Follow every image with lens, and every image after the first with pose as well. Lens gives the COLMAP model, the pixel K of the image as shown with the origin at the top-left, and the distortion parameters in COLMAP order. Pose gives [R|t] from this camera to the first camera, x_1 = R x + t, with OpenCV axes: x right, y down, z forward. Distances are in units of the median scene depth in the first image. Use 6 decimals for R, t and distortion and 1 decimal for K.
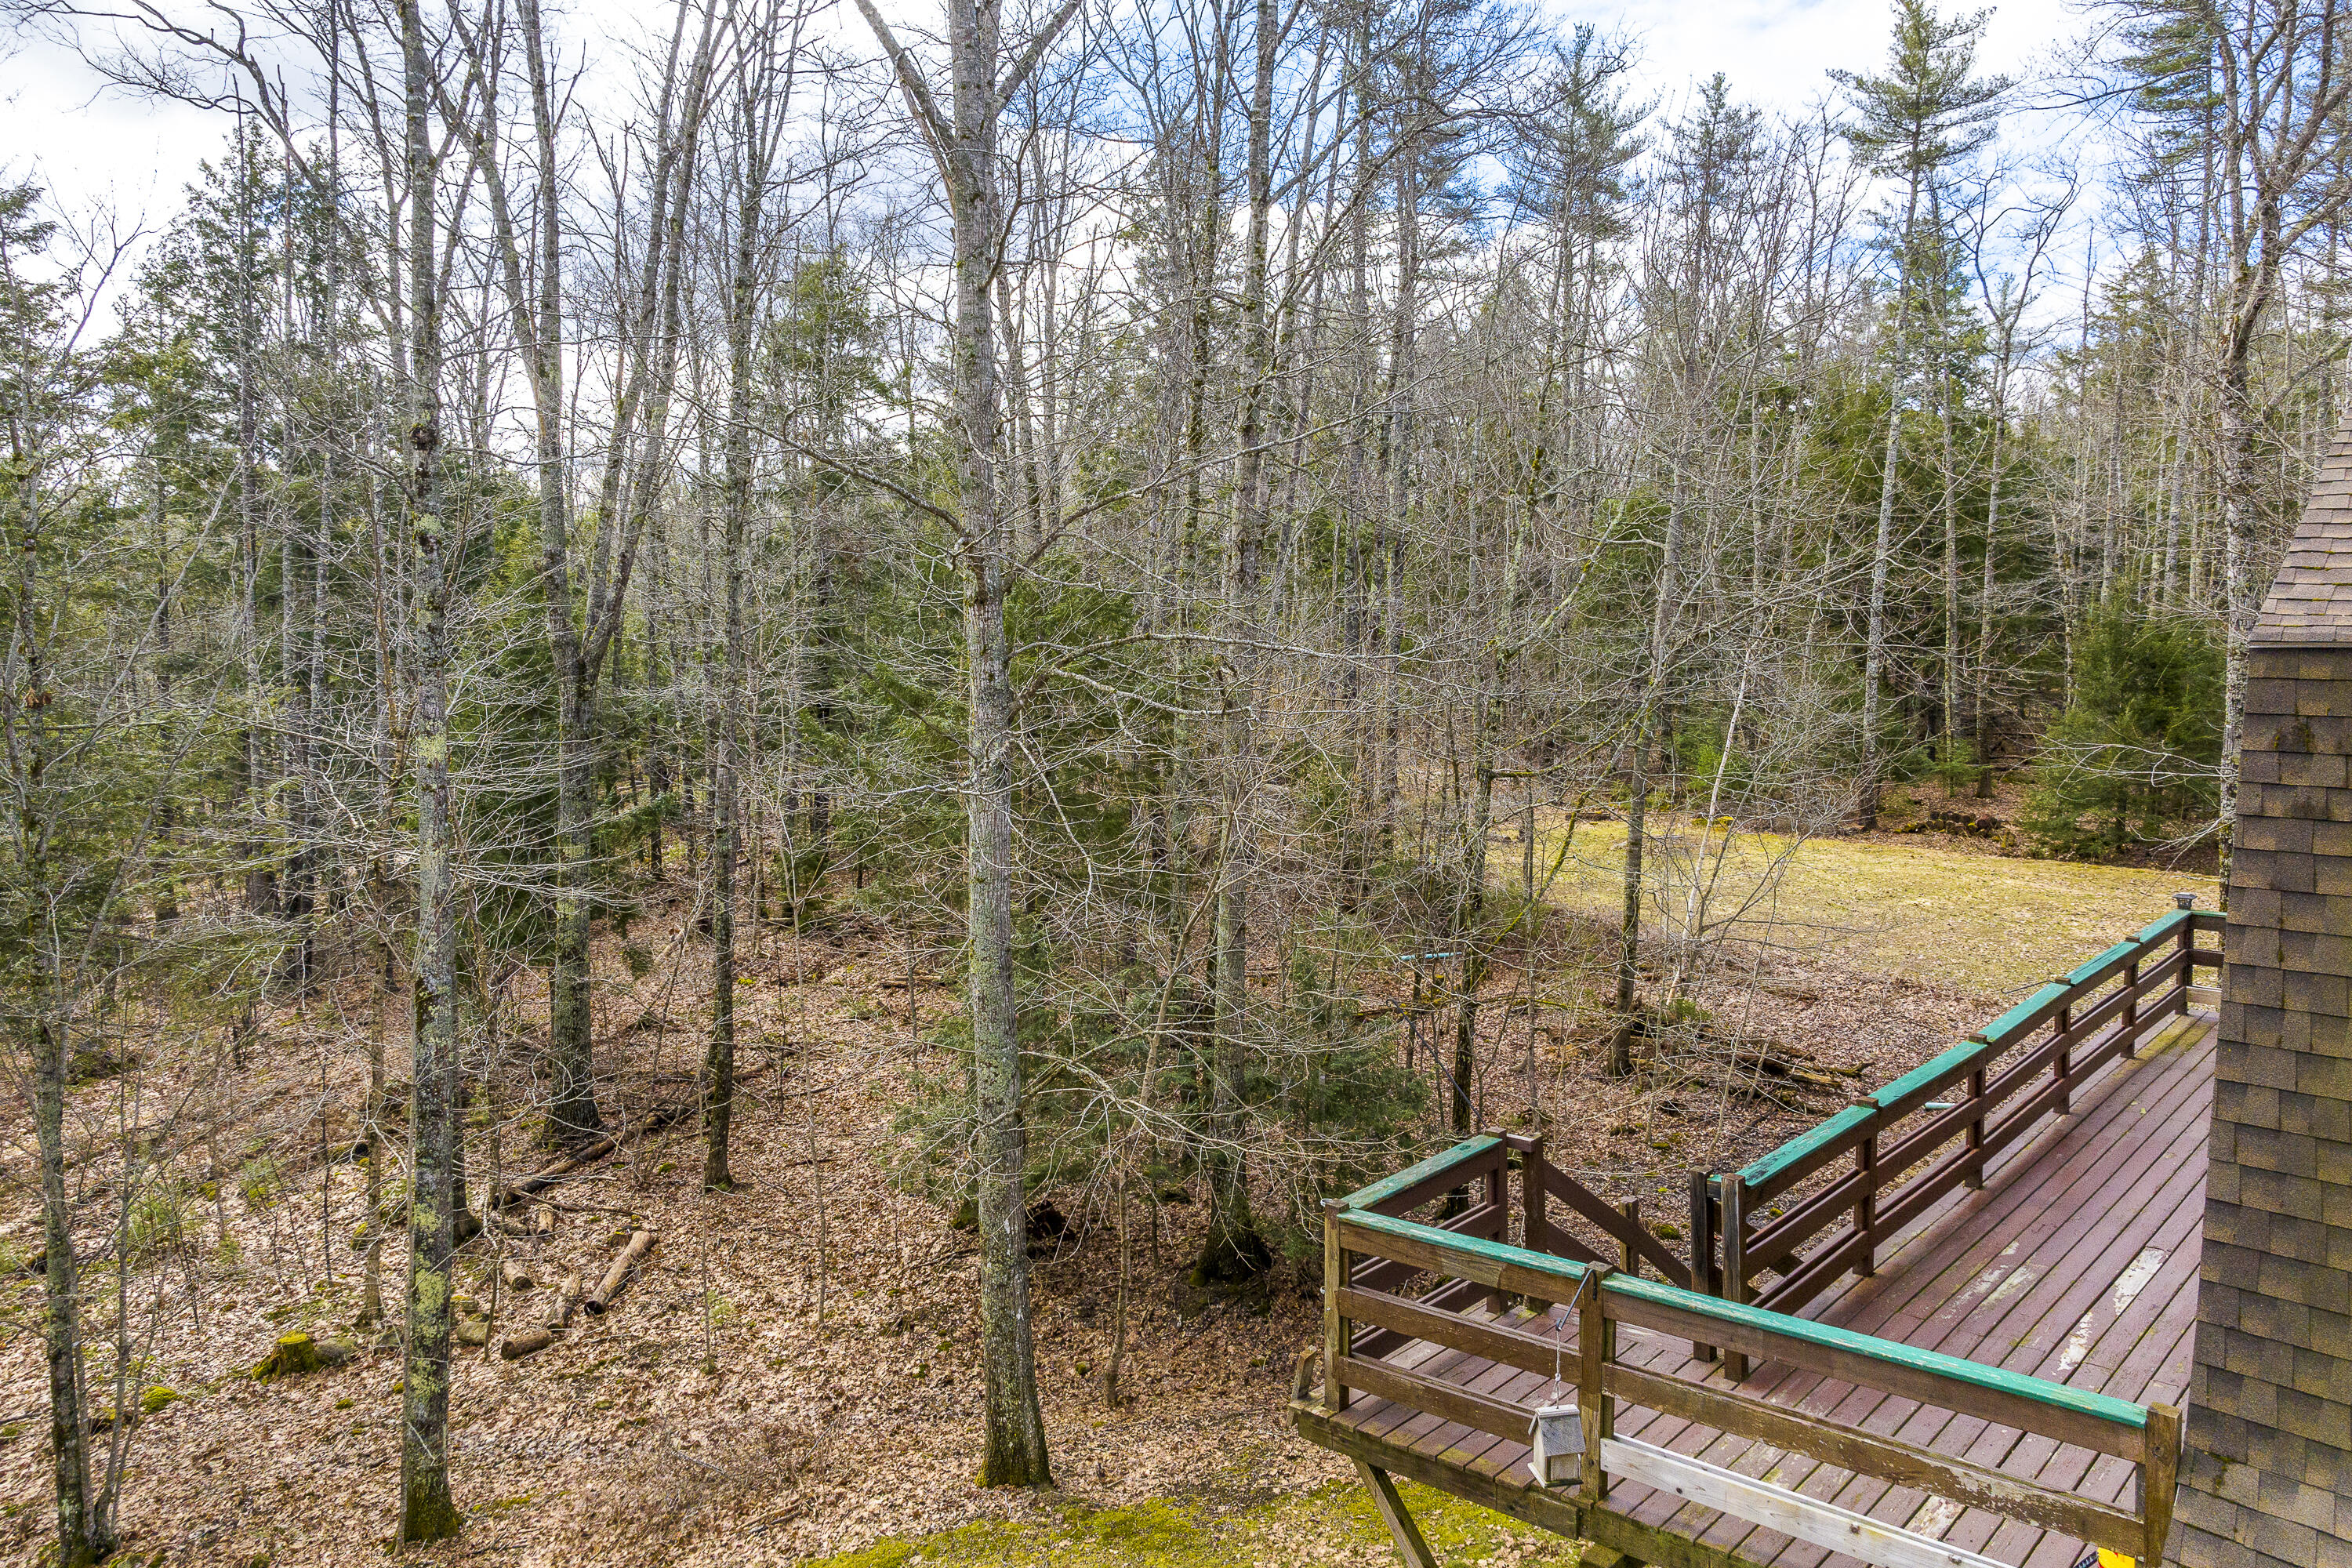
lens RADIAL K [[1638.8, 0, 1177.1], [0, 1638.8, 740.0], [0, 0, 1]] dist [0.007630, 0.001789]
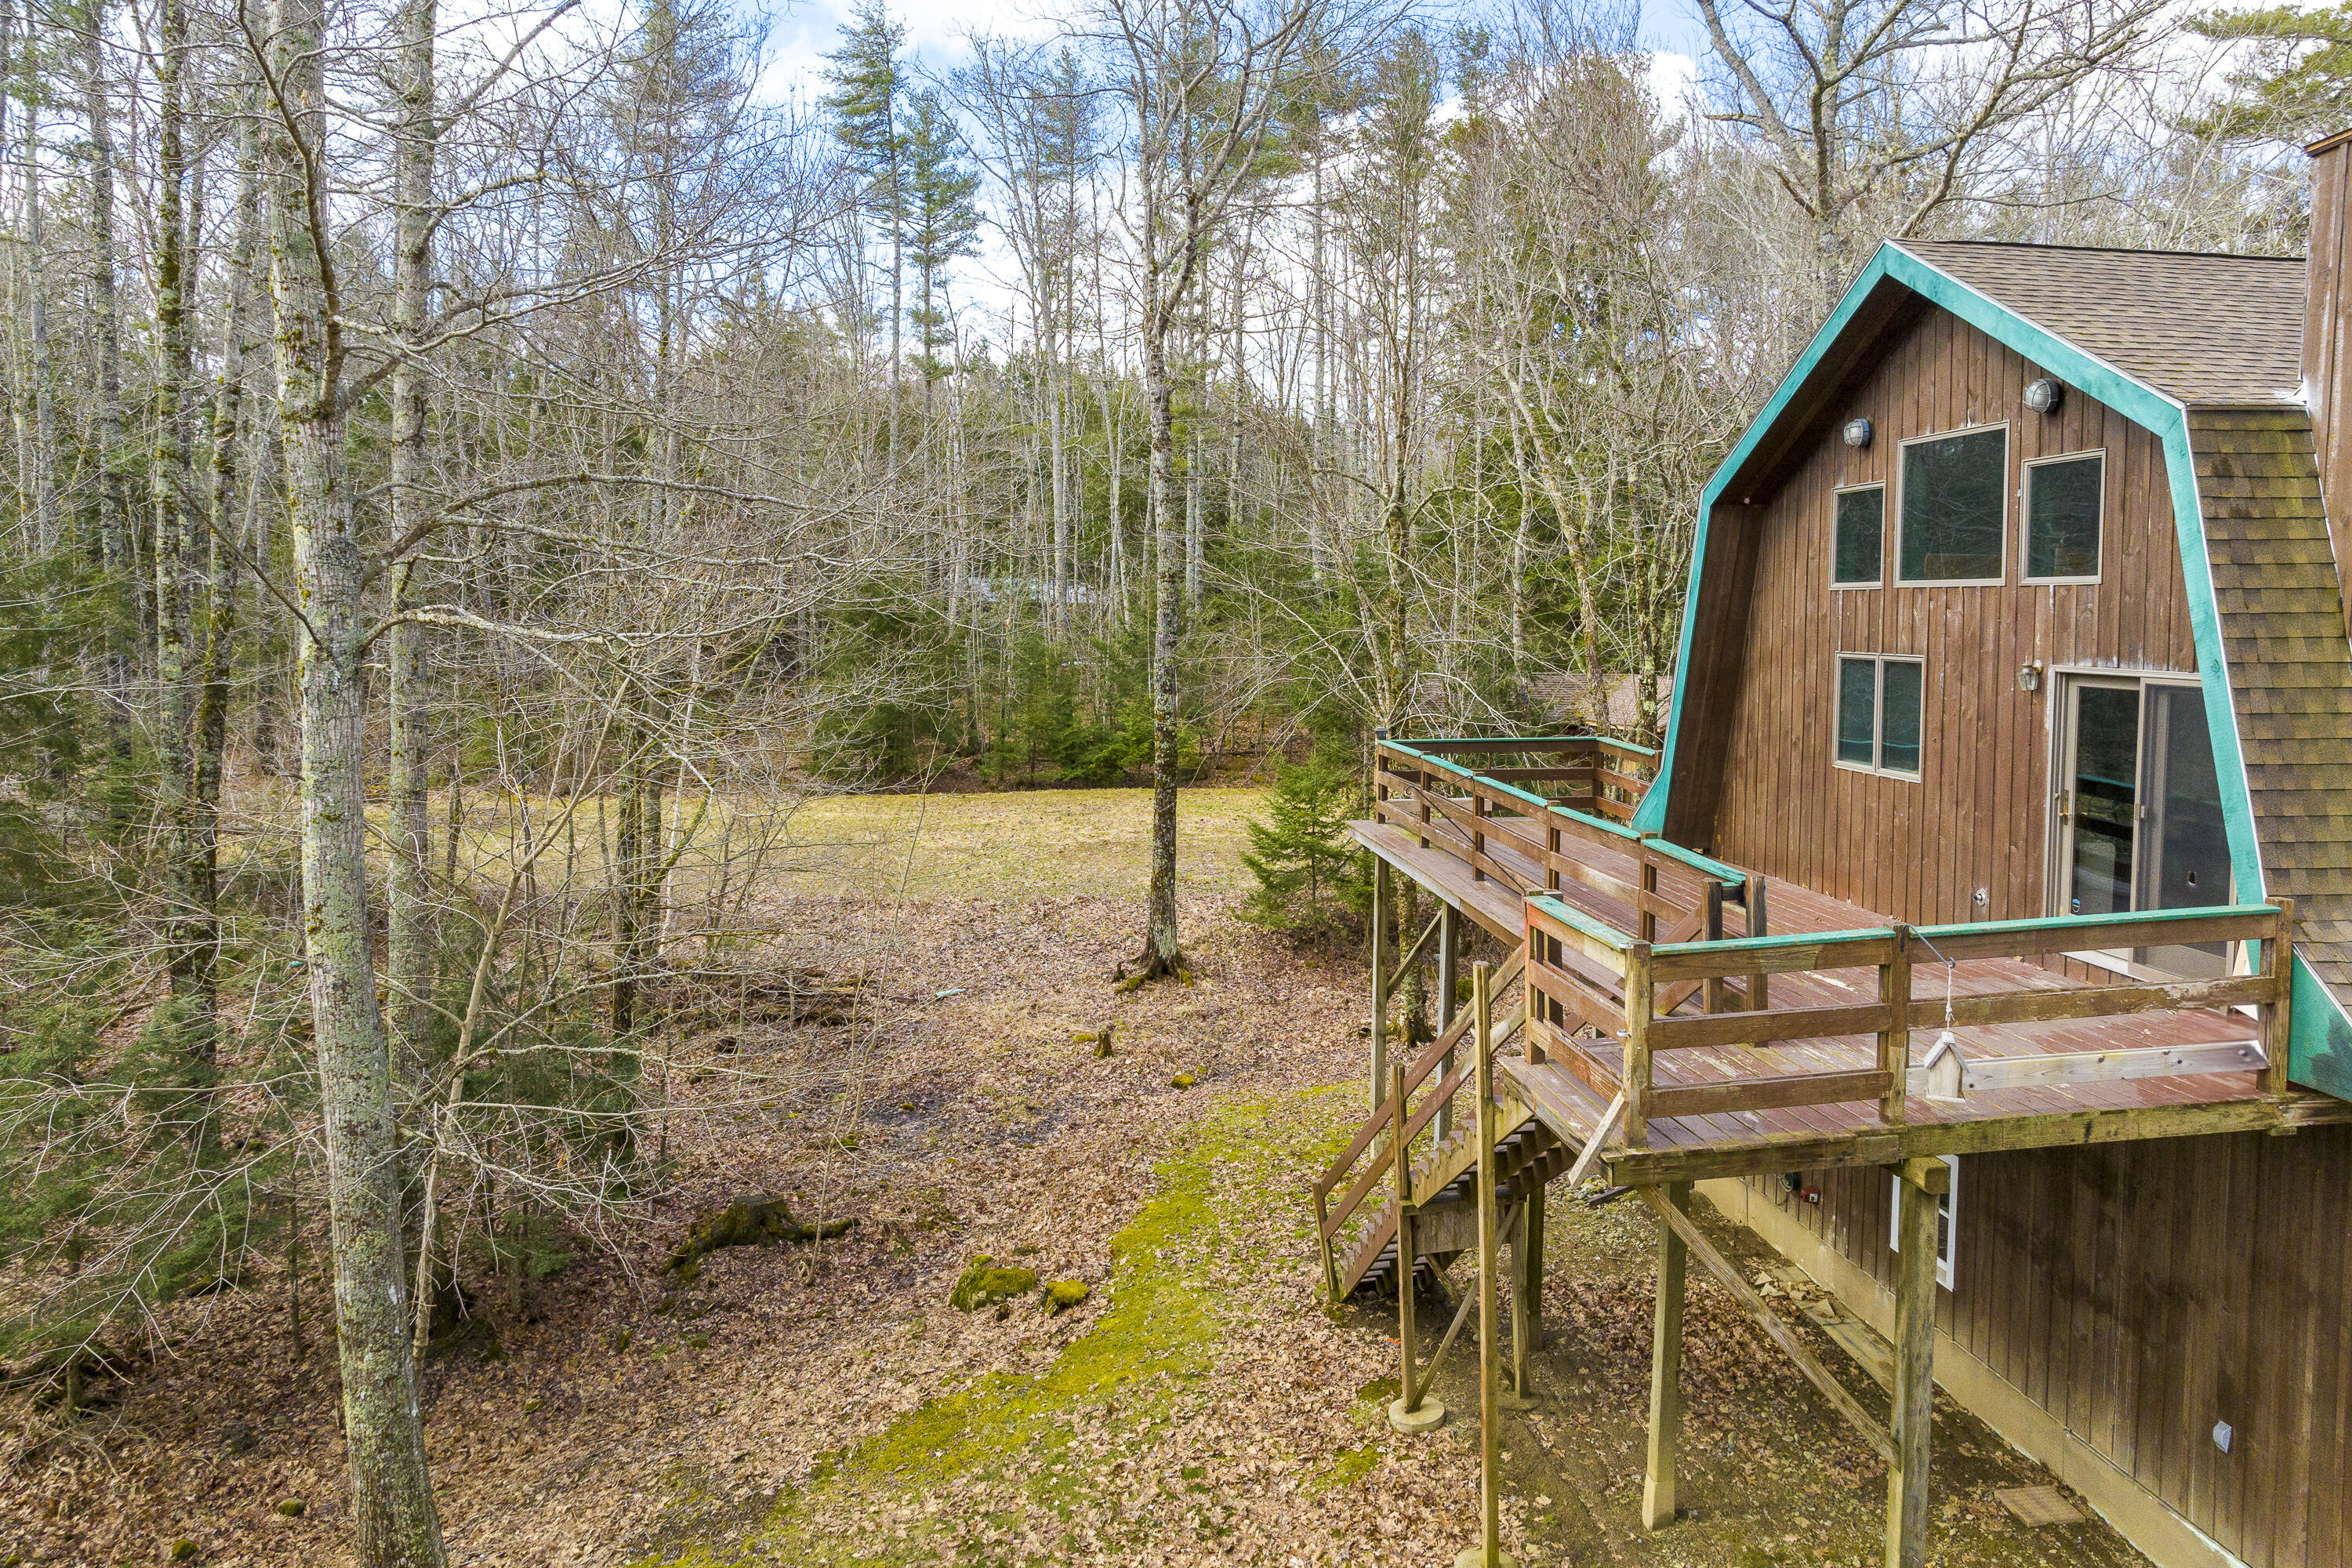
lens RADIAL K [[1638.8, 0, 1177.1], [0, 1638.8, 740.0], [0, 0, 1]] dist [0.007630, 0.001789]
pose [[0.663350, -0.053844, 0.746369, -0.421804], [0.056898, 0.998150, 0.021439, 0.061405], [-0.746143, 0.028245, 0.665187, 0.266477]]
